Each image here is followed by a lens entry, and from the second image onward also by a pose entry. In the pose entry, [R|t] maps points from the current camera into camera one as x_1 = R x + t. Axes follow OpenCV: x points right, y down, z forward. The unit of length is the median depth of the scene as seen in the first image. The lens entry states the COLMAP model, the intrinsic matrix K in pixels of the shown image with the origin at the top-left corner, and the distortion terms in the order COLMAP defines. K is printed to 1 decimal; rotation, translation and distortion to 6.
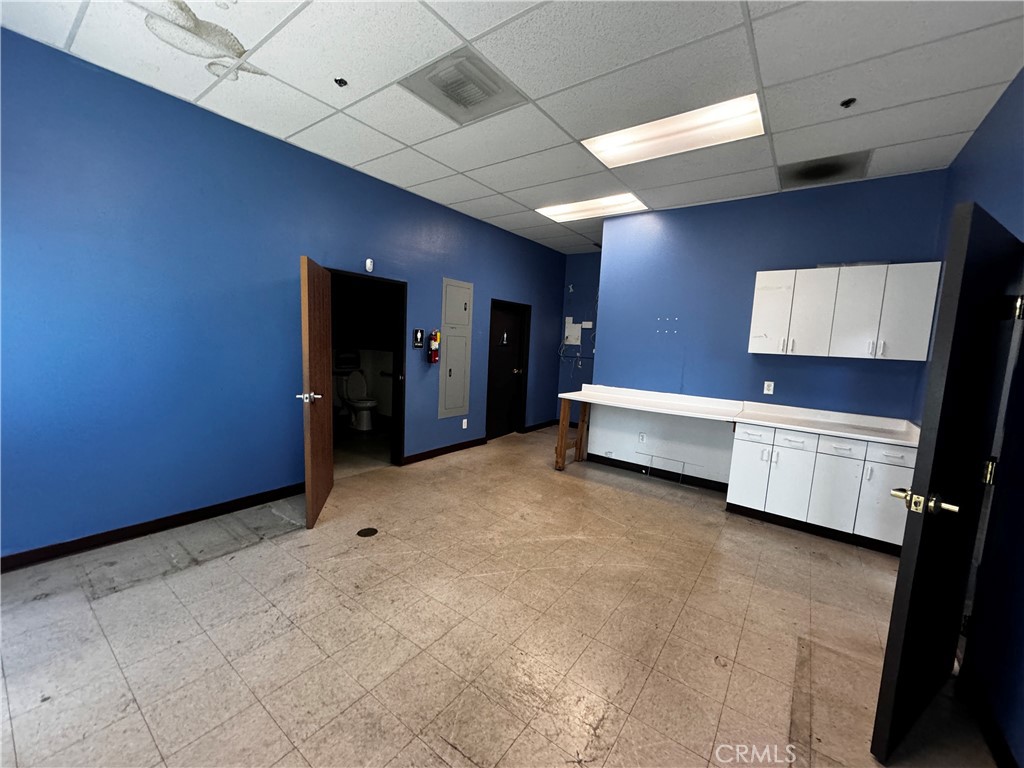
lens RADIAL K [[406.9, 0, 512.5], [0, 406.9, 383.0], [0, 0, 1]] dist [-0.001018, 0.000296]
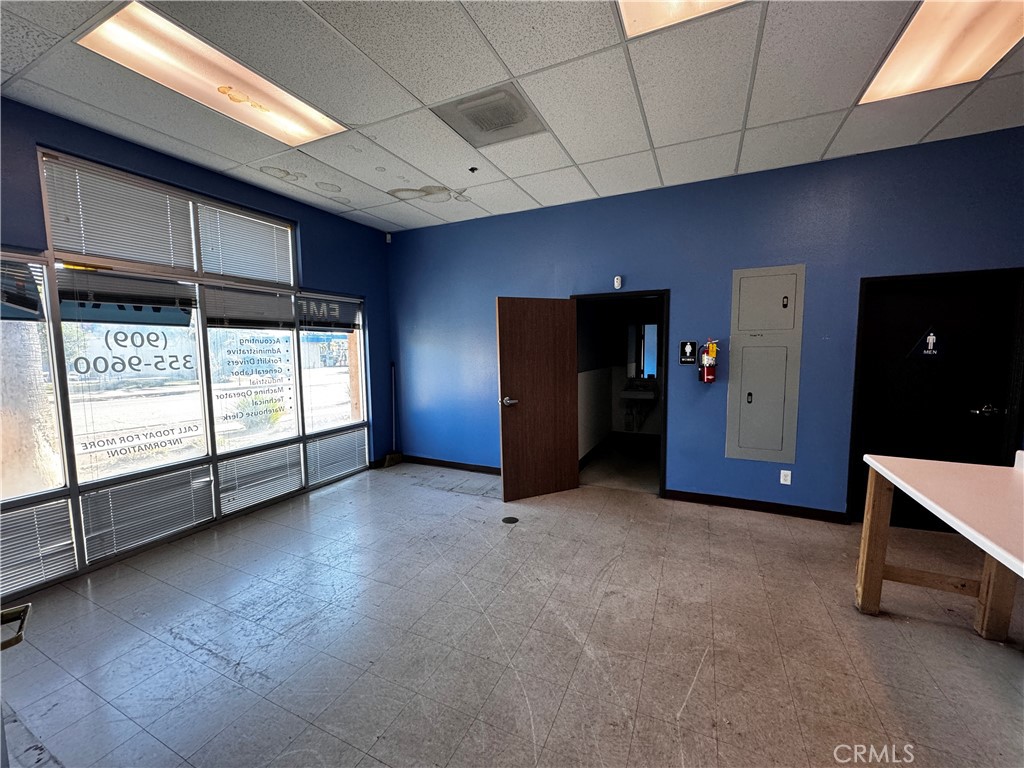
lens RADIAL K [[406.9, 0, 511.7], [0, 406.9, 383.3], [0, 0, 1]] dist [-0.001018, 0.000296]
pose [[0.191938, 0.033773, -0.980826, 0.601206], [-0.082653, 0.996413, 0.018135, -0.037149], [0.977920, 0.077588, 0.194041, 0.570904]]
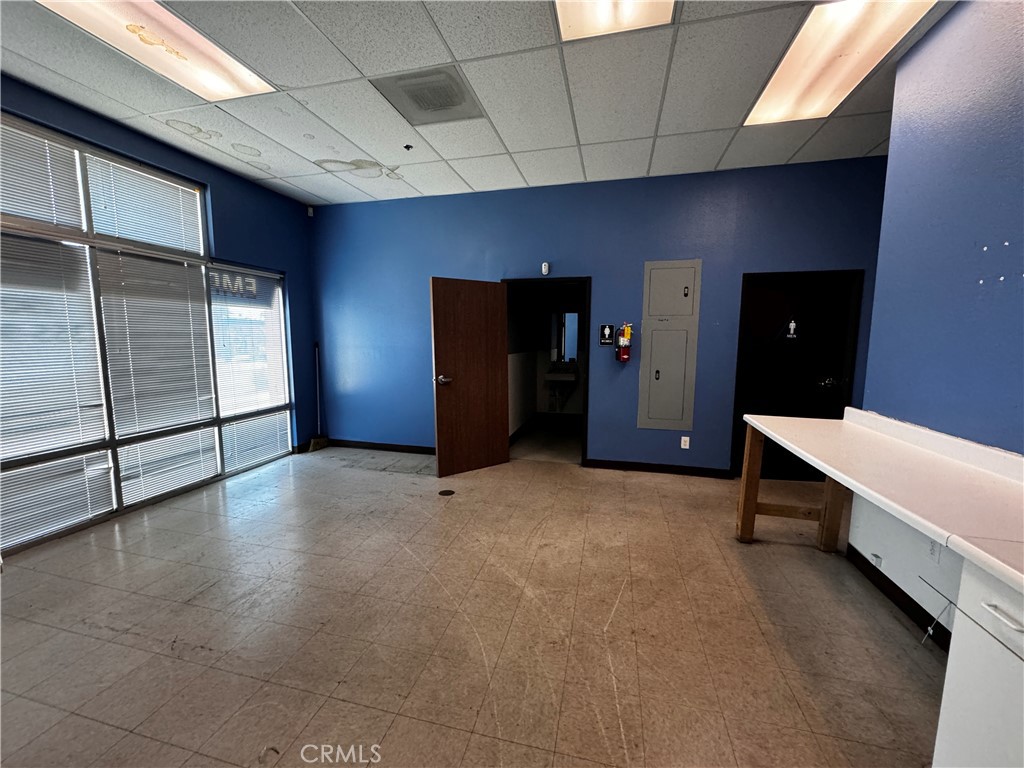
lens RADIAL K [[406.9, 0, 511.6], [0, 406.9, 383.3], [0, 0, 1]] dist [-0.001018, 0.000296]
pose [[0.377200, 0.055879, -0.924444, 0.635802], [-0.082921, 0.996207, 0.026382, -0.007086], [0.922412, 0.066705, 0.380403, 0.530995]]
